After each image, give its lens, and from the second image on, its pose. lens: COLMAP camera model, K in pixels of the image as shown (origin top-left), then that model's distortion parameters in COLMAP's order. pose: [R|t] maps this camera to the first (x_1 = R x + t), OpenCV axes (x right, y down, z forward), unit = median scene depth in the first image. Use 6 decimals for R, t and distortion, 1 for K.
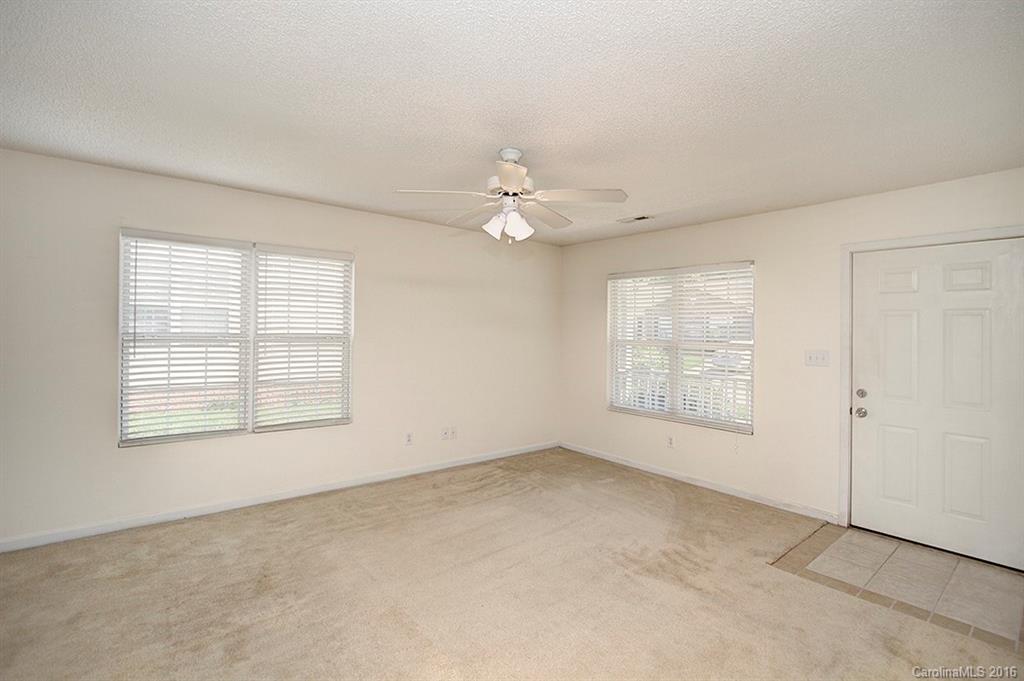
lens RADIAL K [[481.5, 0, 516.6], [0, 481.5, 326.9], [0, 0, 1]] dist [-0.002783, -0.000194]
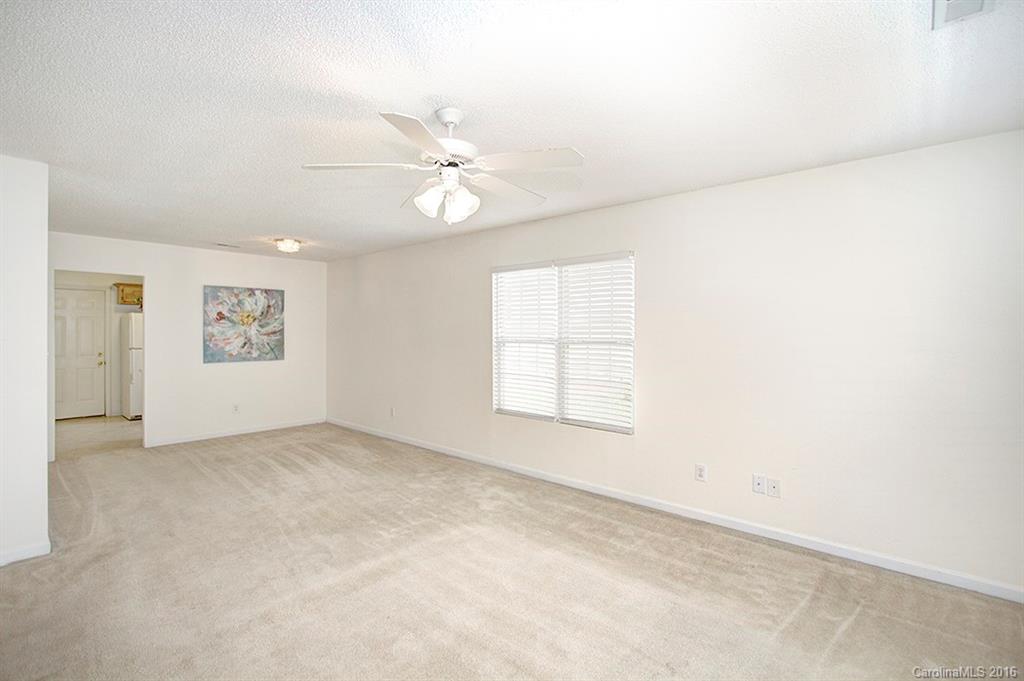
lens RADIAL K [[481.5, 0, 516.6], [0, 481.5, 326.9], [0, 0, 1]] dist [-0.002783, -0.000194]
pose [[0.157113, -0.023182, -0.987308, 0.635431], [0.015931, 0.999654, -0.020937, 0.012713], [0.987452, -0.012439, 0.157428, 0.749145]]
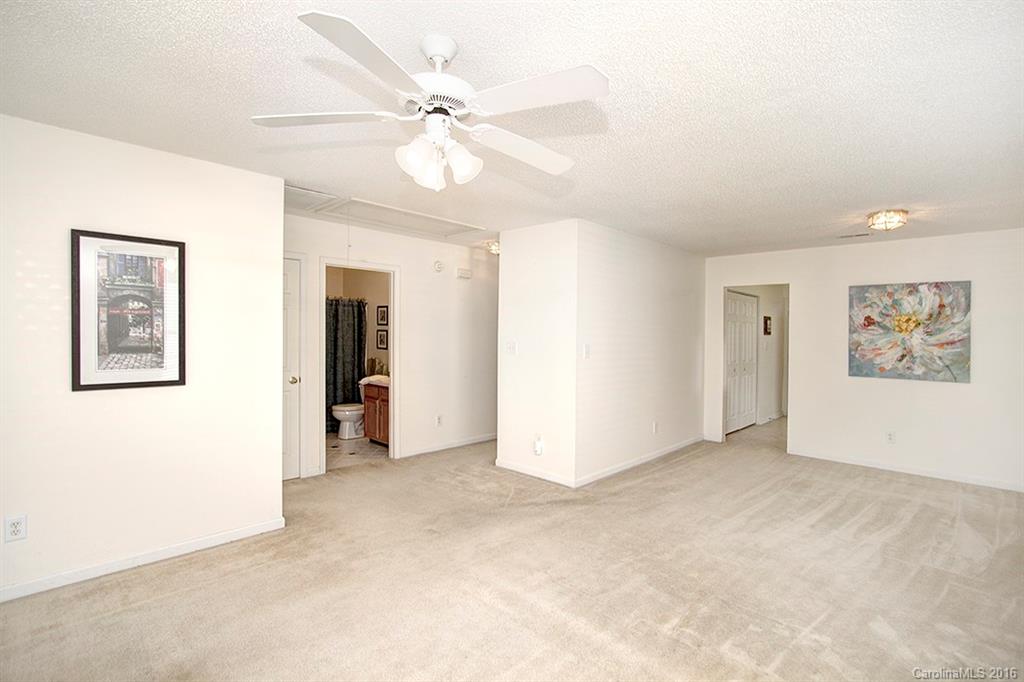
lens RADIAL K [[475.6, 0, 517.4], [0, 475.6, 348.4], [0, 0, 1]] dist [-0.001126, -0.000191]
pose [[-0.991079, -0.022143, -0.131425, -0.009774], [-0.024959, 0.999492, 0.019817, -0.000216], [0.130919, 0.022921, -0.991128, 1.241992]]
